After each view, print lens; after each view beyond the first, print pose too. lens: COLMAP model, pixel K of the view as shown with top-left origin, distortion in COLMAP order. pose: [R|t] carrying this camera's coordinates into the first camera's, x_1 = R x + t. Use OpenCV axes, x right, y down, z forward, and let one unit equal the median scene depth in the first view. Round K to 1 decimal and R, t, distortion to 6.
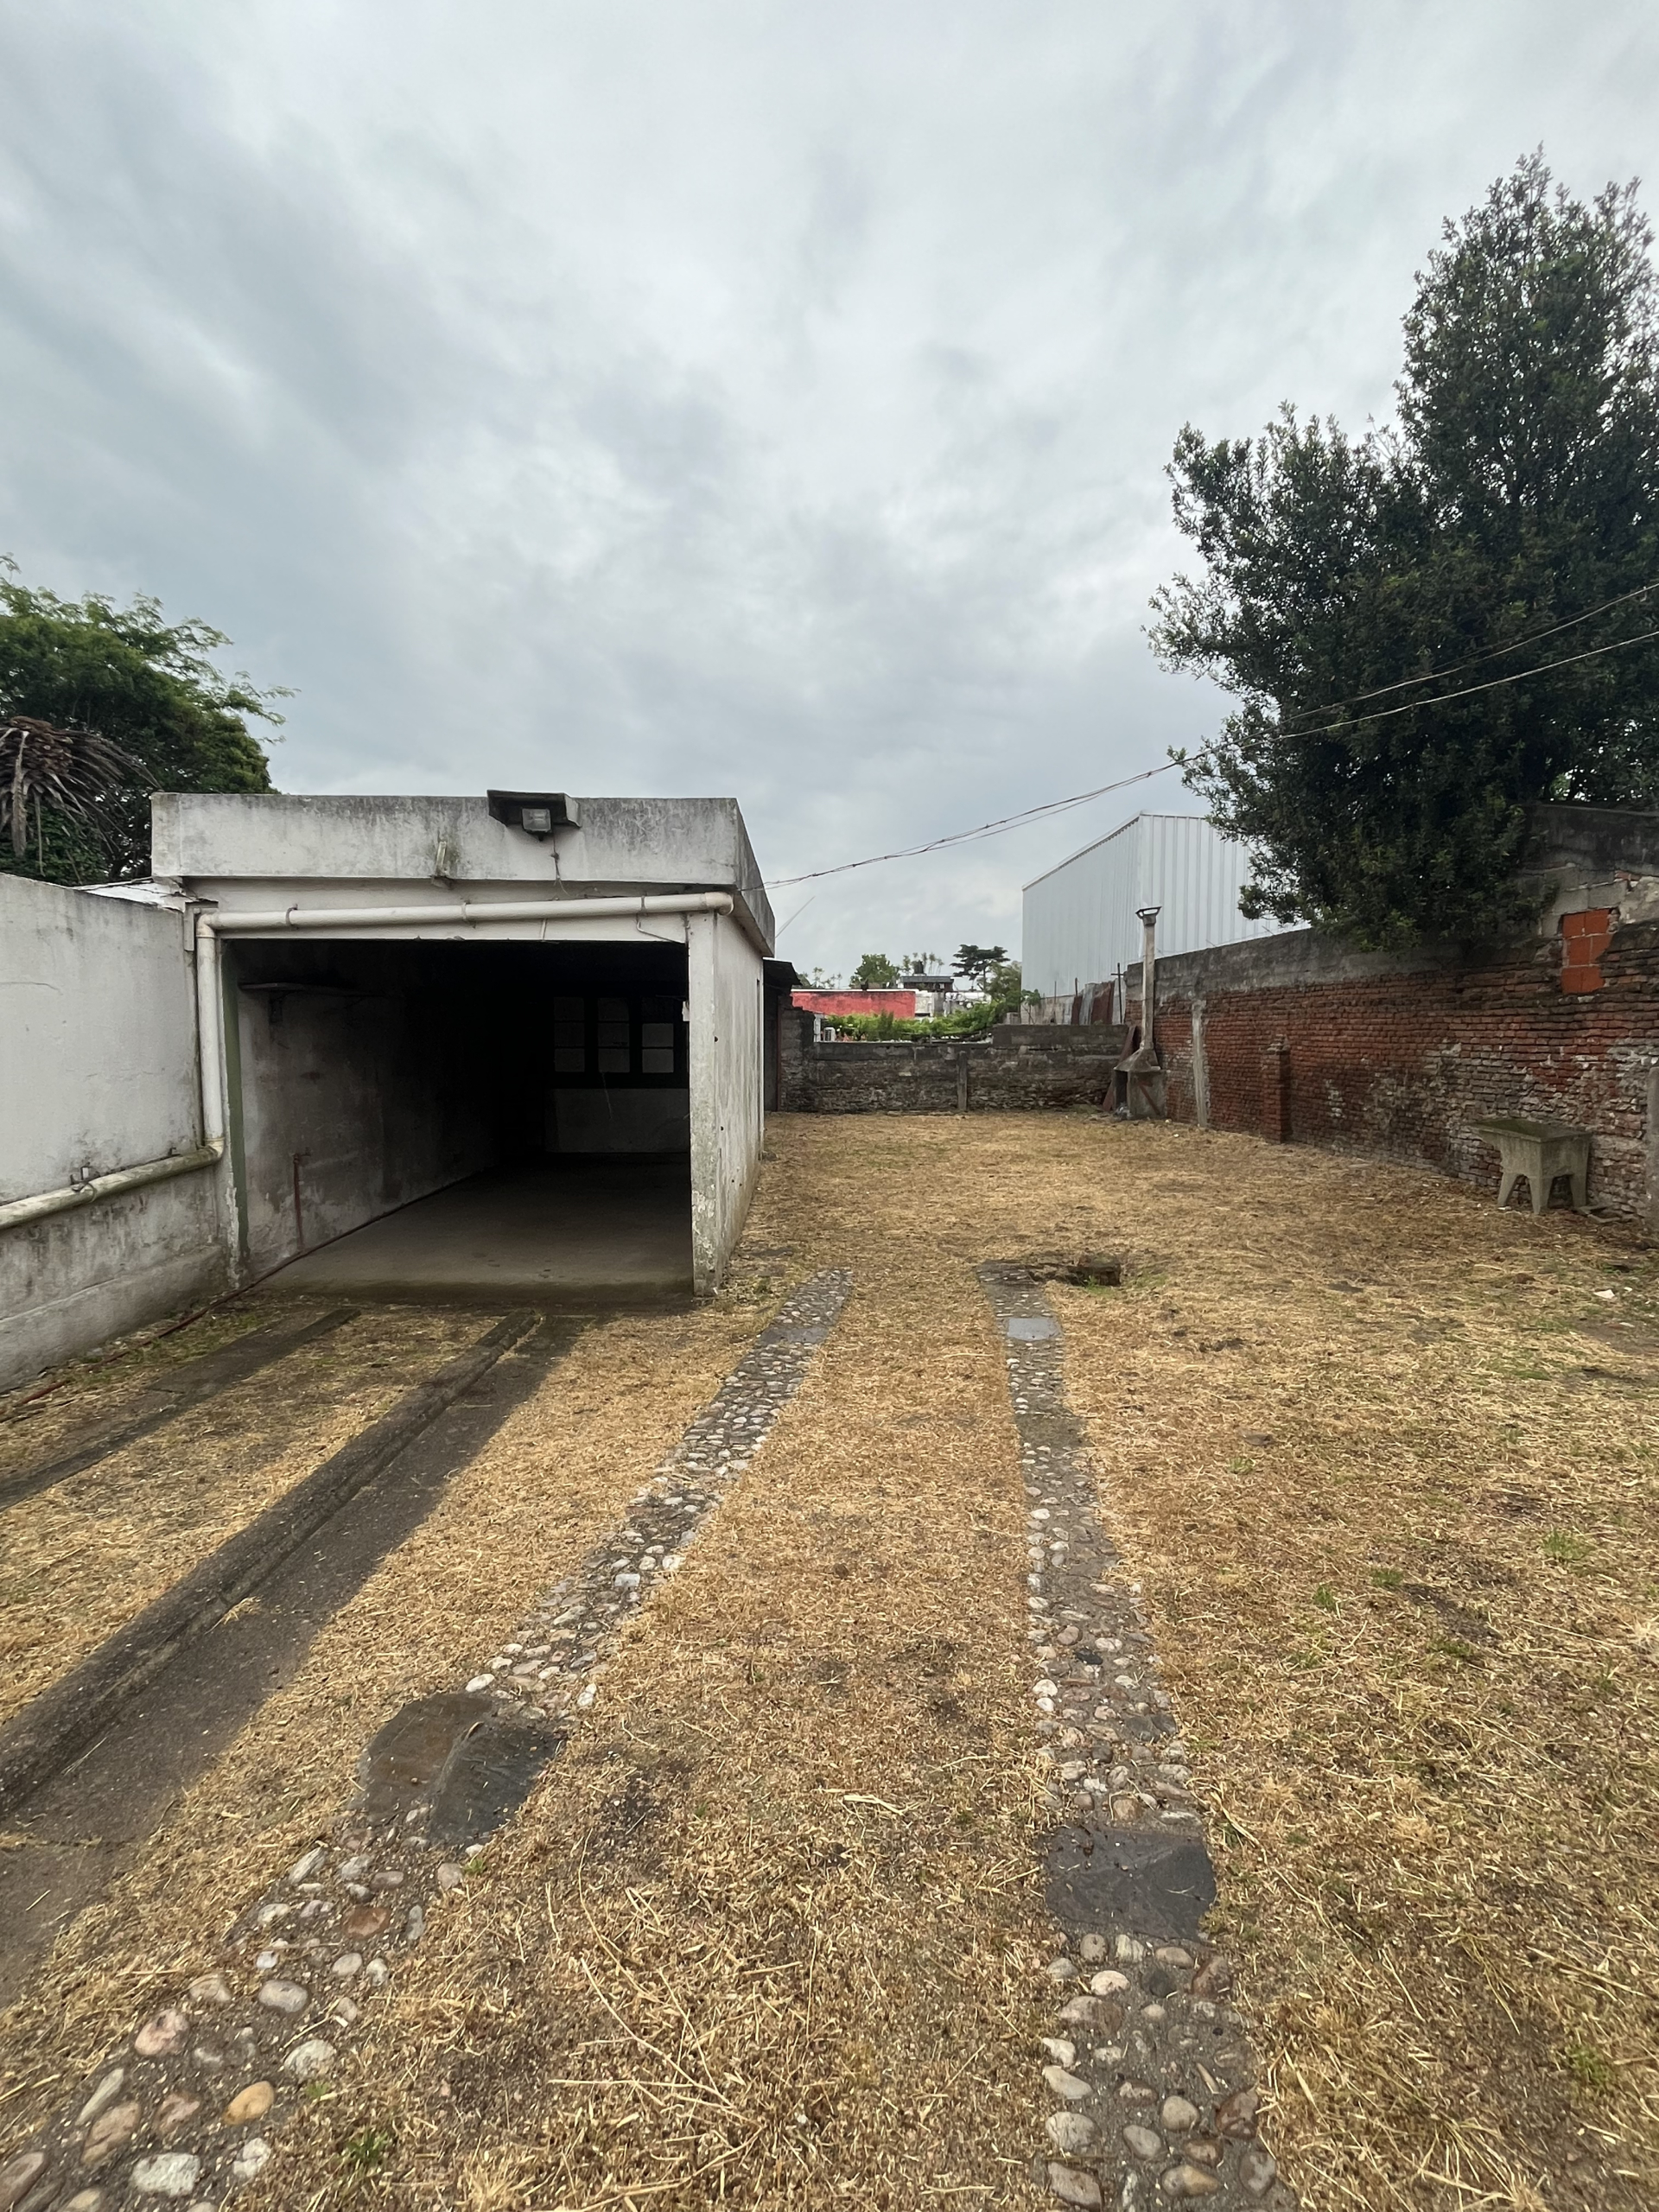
lens RADIAL K [[1028.3, 0, 828.1], [0, 1028.3, 1097.3], [0, 0, 1]] dist [-0.003159, -0.000389]
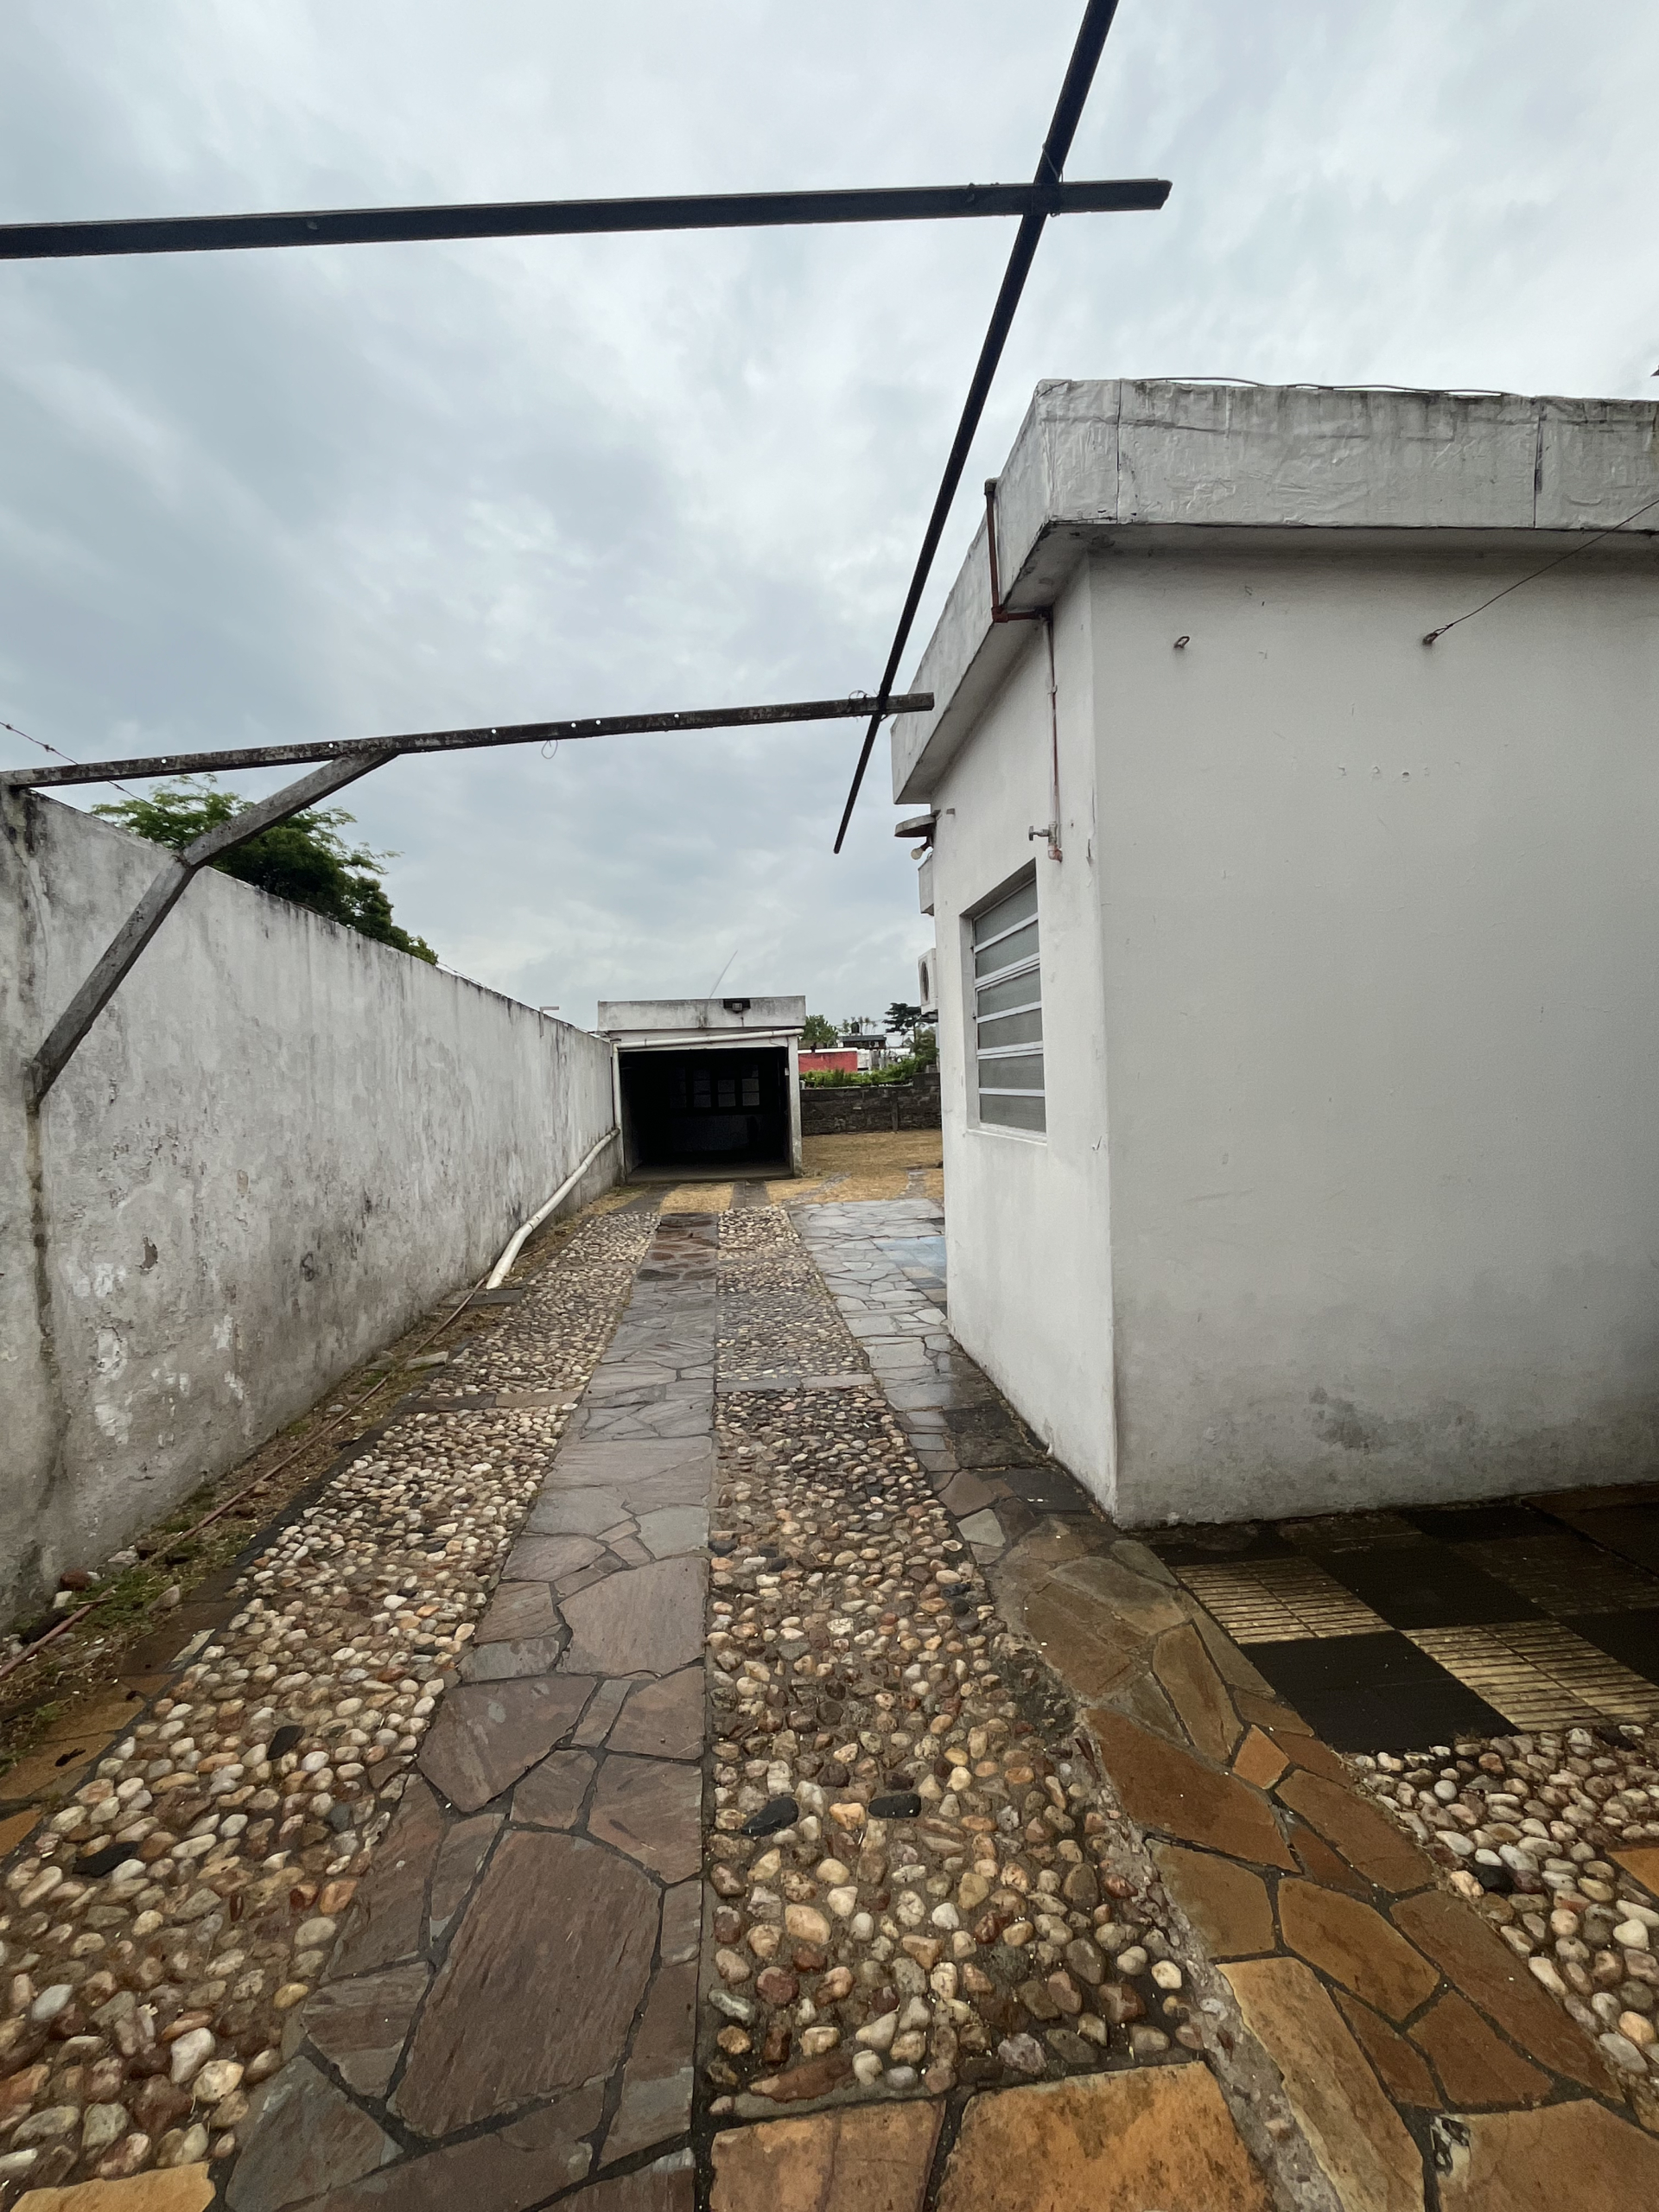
lens RADIAL K [[1028.3, 0, 828.3], [0, 1028.3, 1115.0], [0, 0, 1]] dist [-0.003159, -0.000389]
pose [[0.997203, -0.042744, 0.061304, -0.048399], [0.045014, 0.998333, -0.036123, 0.031942], [-0.059658, 0.038782, 0.997465, -0.409438]]
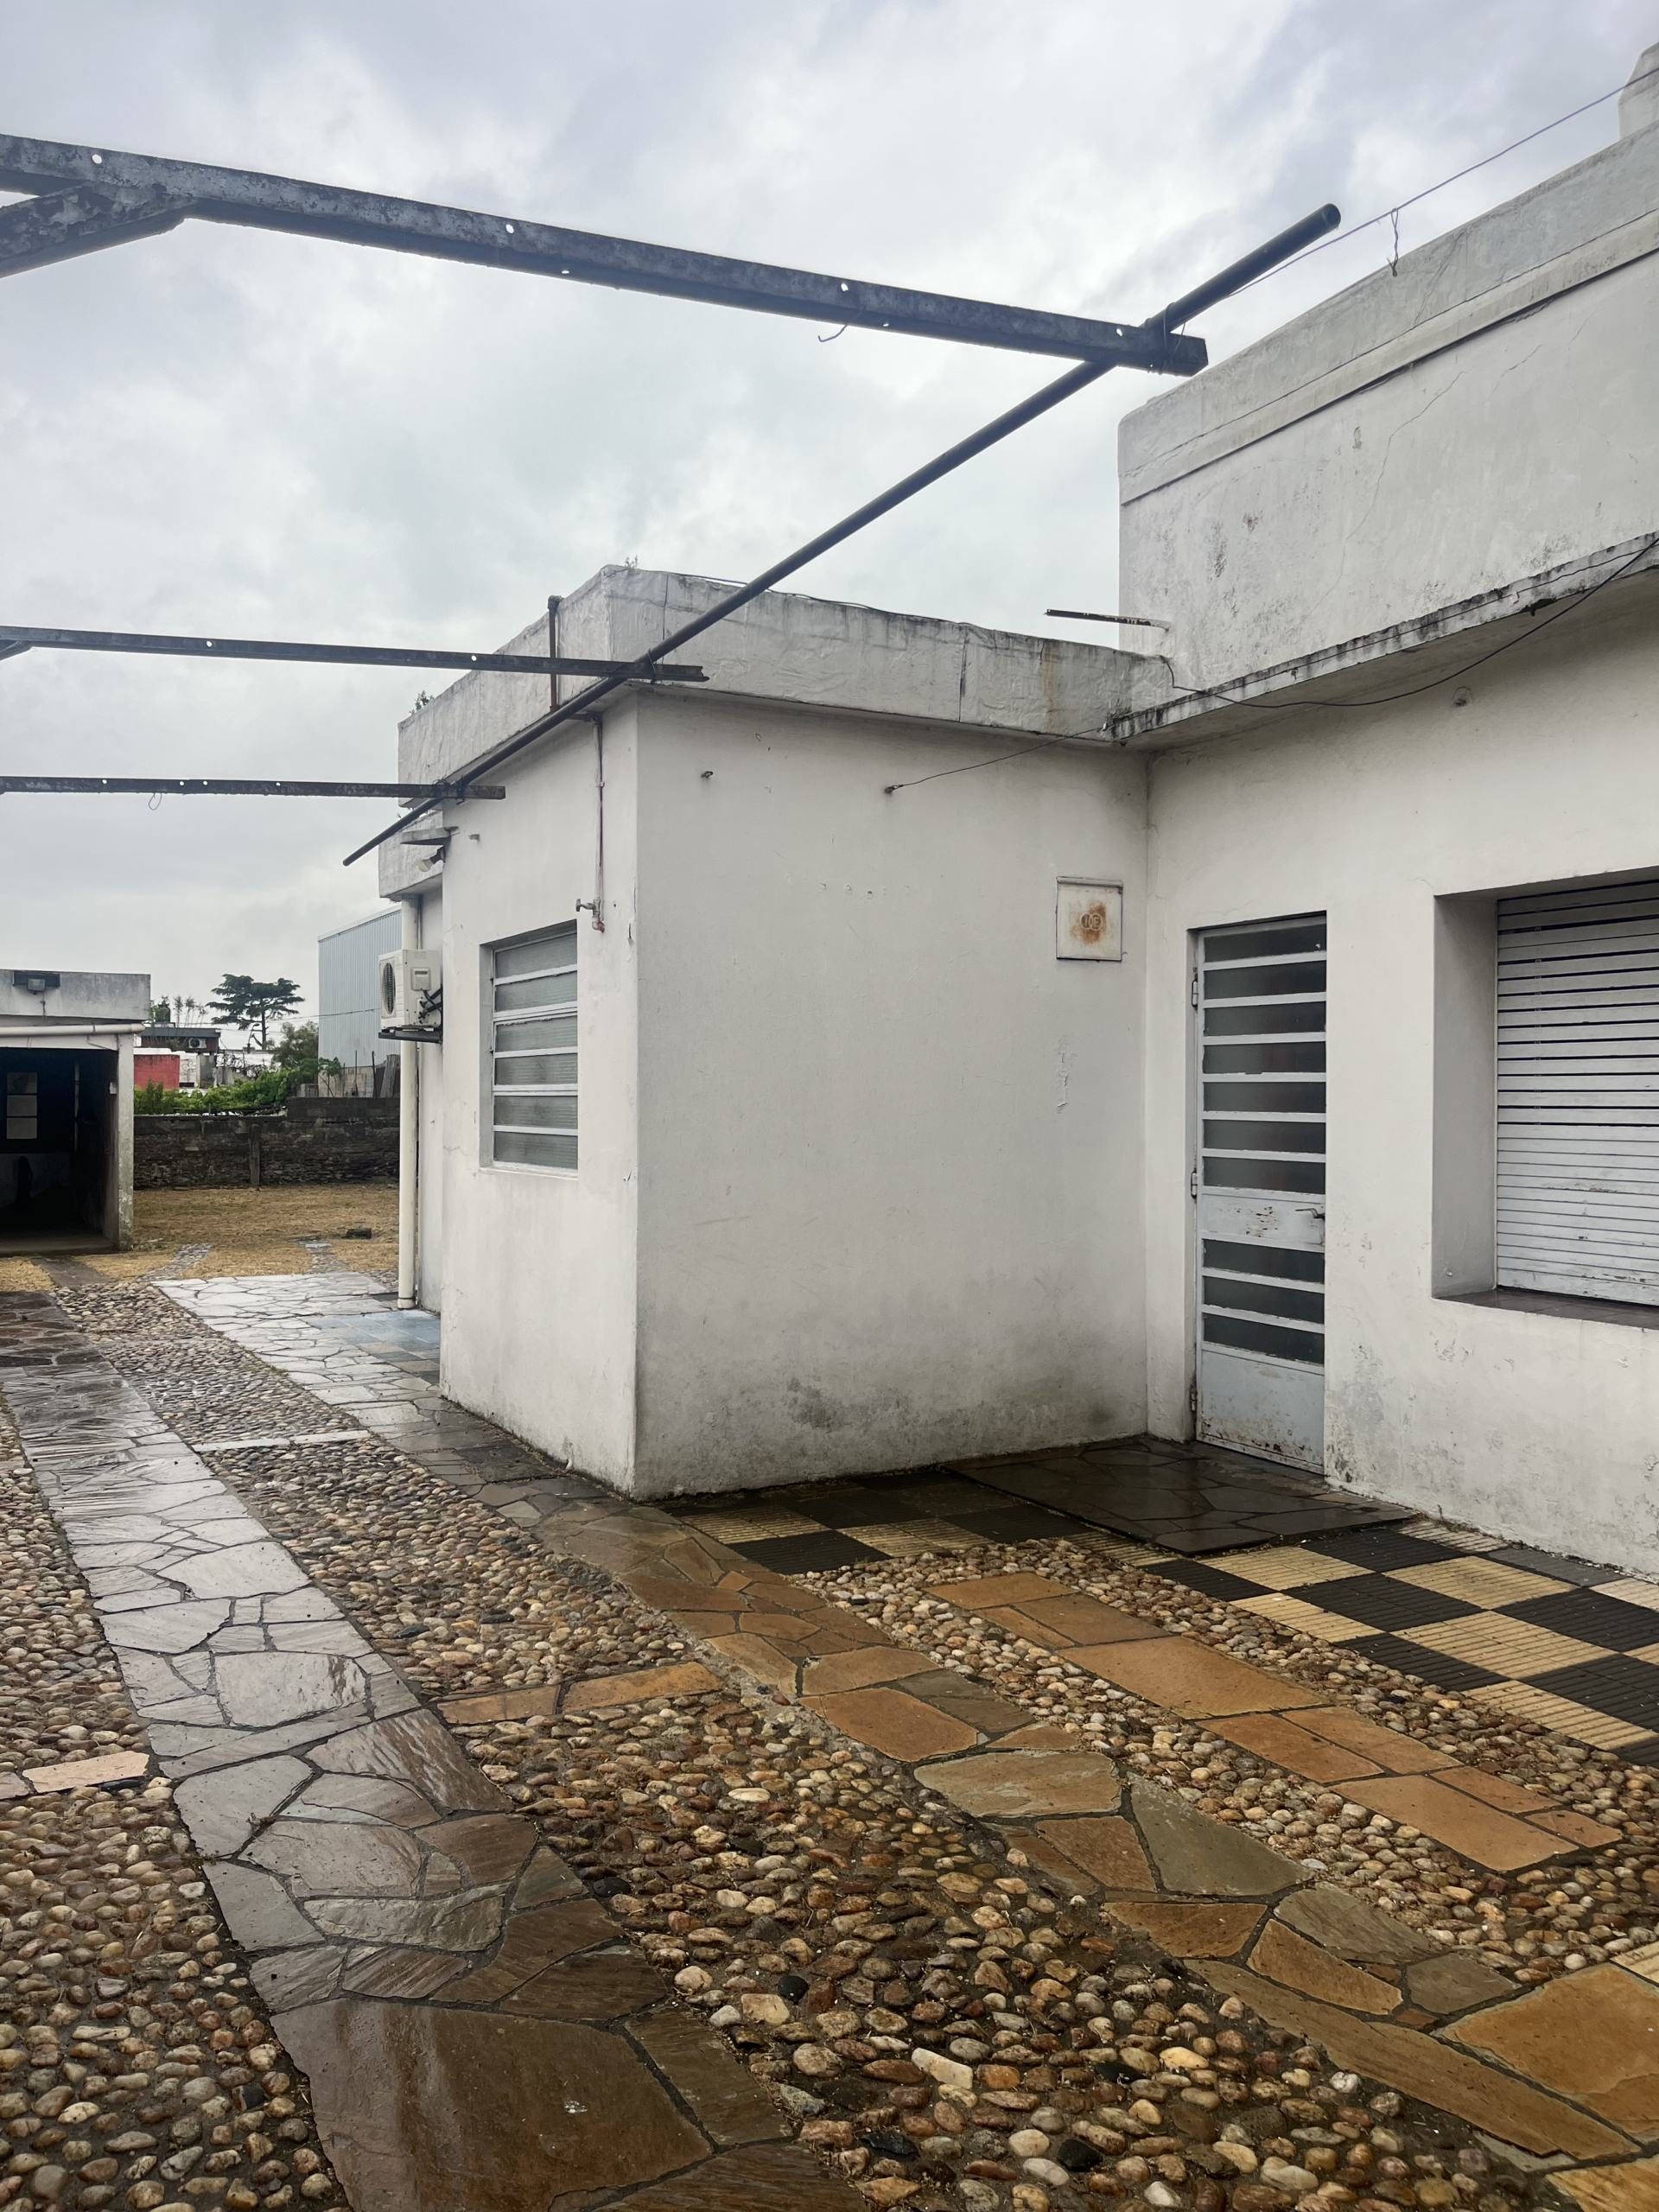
lens RADIAL K [[1675.5, 0, 813.4], [0, 1675.5, 1099.1], [0, 0, 1]] dist [0.061951, -0.077897]
pose [[0.892576, -0.000098, 0.450897, -0.089885], [0.031813, 0.997522, -0.062759, 0.037265], [-0.449773, 0.070362, 0.890367, -0.508446]]
